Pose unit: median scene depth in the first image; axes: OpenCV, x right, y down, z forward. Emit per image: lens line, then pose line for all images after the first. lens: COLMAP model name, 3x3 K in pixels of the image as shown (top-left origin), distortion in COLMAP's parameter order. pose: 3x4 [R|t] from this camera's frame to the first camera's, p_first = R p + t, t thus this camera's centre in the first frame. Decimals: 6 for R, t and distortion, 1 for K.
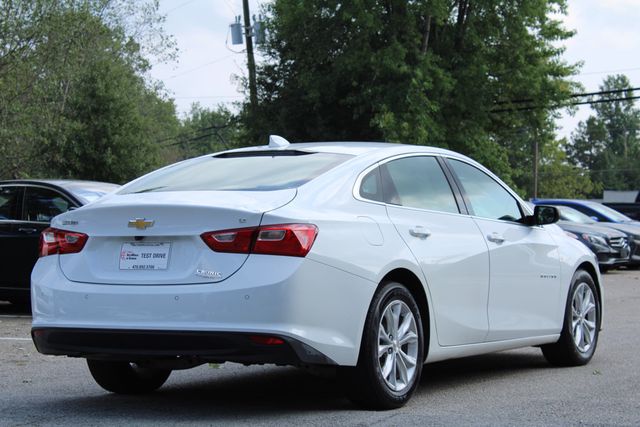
lens RADIAL K [[1598.5, 0, 319.7], [0, 1598.5, 214.0], [0, 0, 1]] dist [-0.037941, 0.000000]
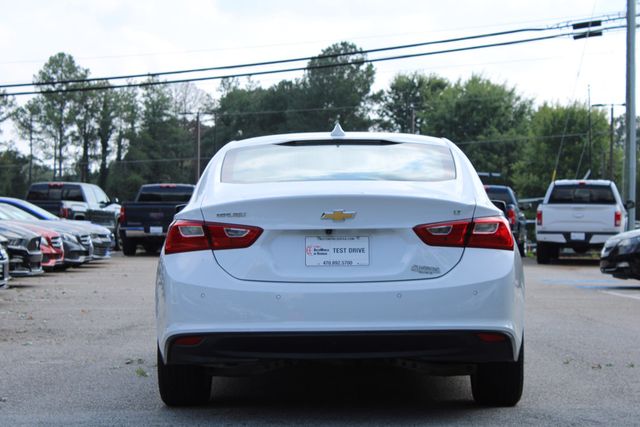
lens RADIAL K [[1598.5, 0, 319.8], [0, 1598.5, 213.7], [0, 0, 1]] dist [-0.037941, 0.000000]
pose [[0.878524, 0.003735, 0.477684, -0.556926], [-0.003767, 0.999993, -0.000890, 0.005794], [-0.477683, -0.001018, 0.878531, 0.197949]]
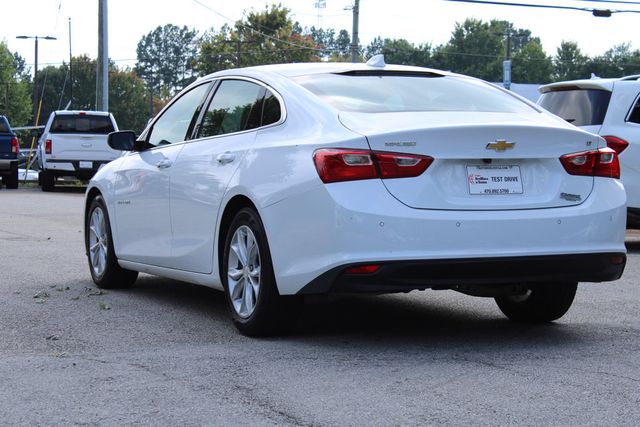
lens RADIAL K [[1529.1, 0, 320.1], [0, 1529.1, 213.1], [0, 0, 1]] dist [-0.009083, 0.000000]
pose [[0.600701, -0.026999, 0.799018, -0.899925], [-0.010788, 0.999065, 0.041869, 0.009197], [-0.799401, -0.033771, 0.599848, 0.536066]]
